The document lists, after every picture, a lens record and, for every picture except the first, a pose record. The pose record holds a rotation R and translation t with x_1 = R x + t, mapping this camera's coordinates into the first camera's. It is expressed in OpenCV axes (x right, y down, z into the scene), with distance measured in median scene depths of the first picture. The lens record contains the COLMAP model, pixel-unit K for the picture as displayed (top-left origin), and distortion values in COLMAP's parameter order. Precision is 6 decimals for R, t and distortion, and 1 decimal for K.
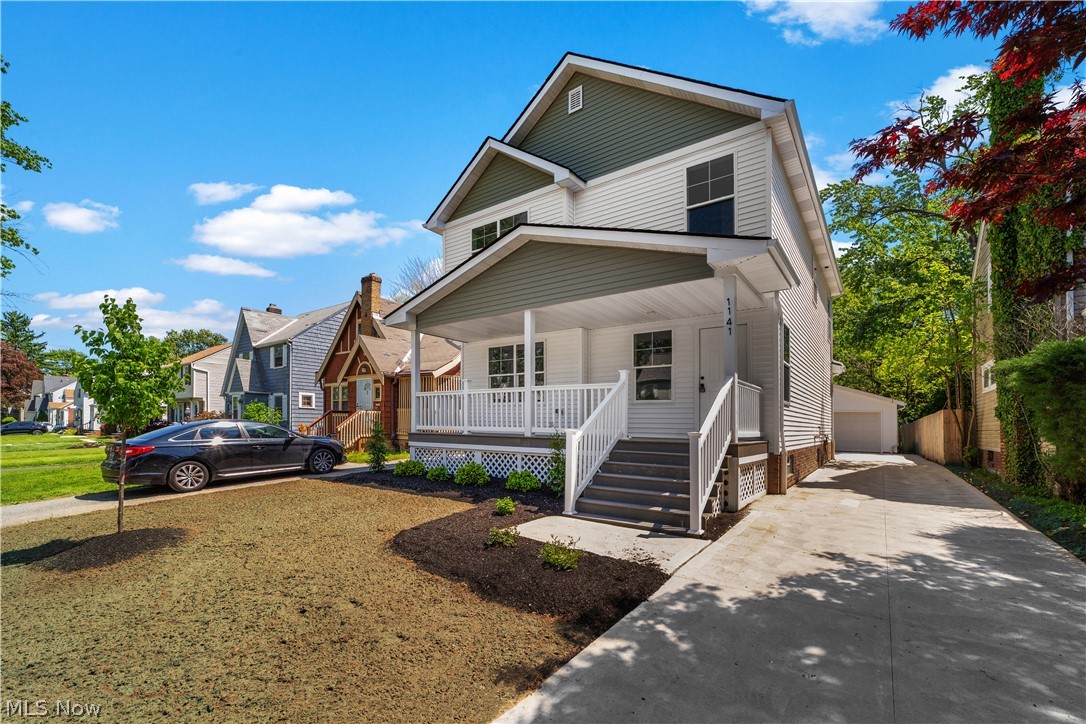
lens RADIAL K [[440.9, 0, 548.8], [0, 440.9, 366.2], [0, 0, 1]] dist [-0.015317, 0.000122]
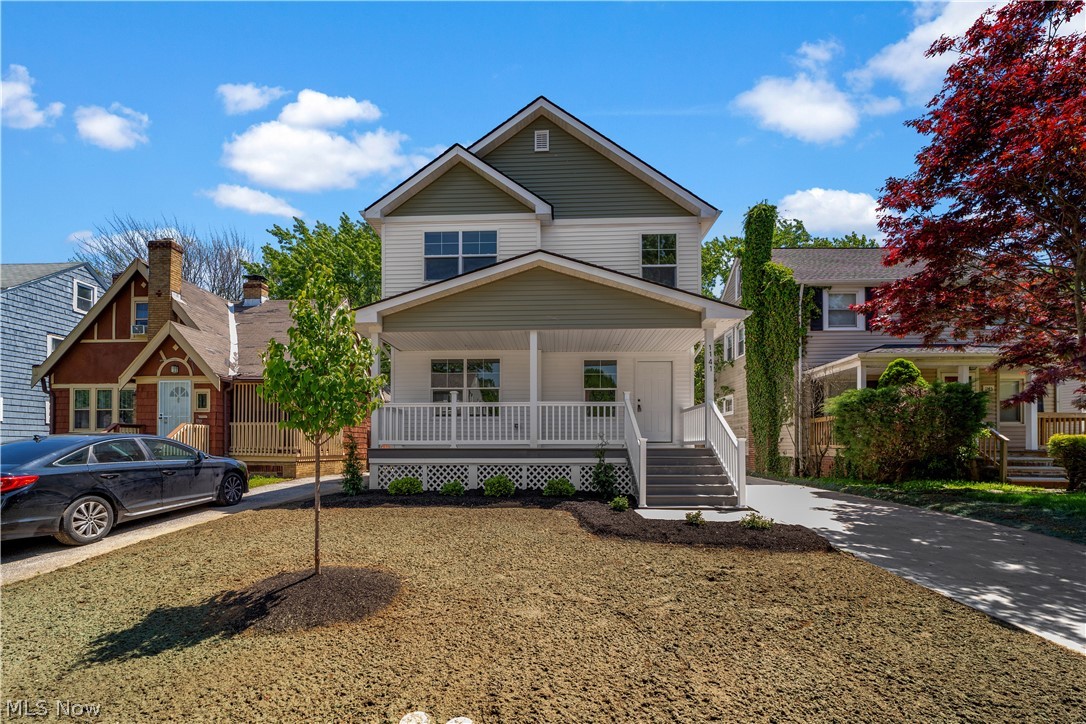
lens RADIAL K [[444.1, 0, 543.8], [0, 444.1, 386.0], [0, 0, 1]] dist [-0.015764, 0.000169]
pose [[0.831139, 0.059911, 0.552828, -0.548064], [-0.060075, 0.998034, -0.017841, 0.021659], [-0.552810, -0.018383, 0.833104, 0.075088]]
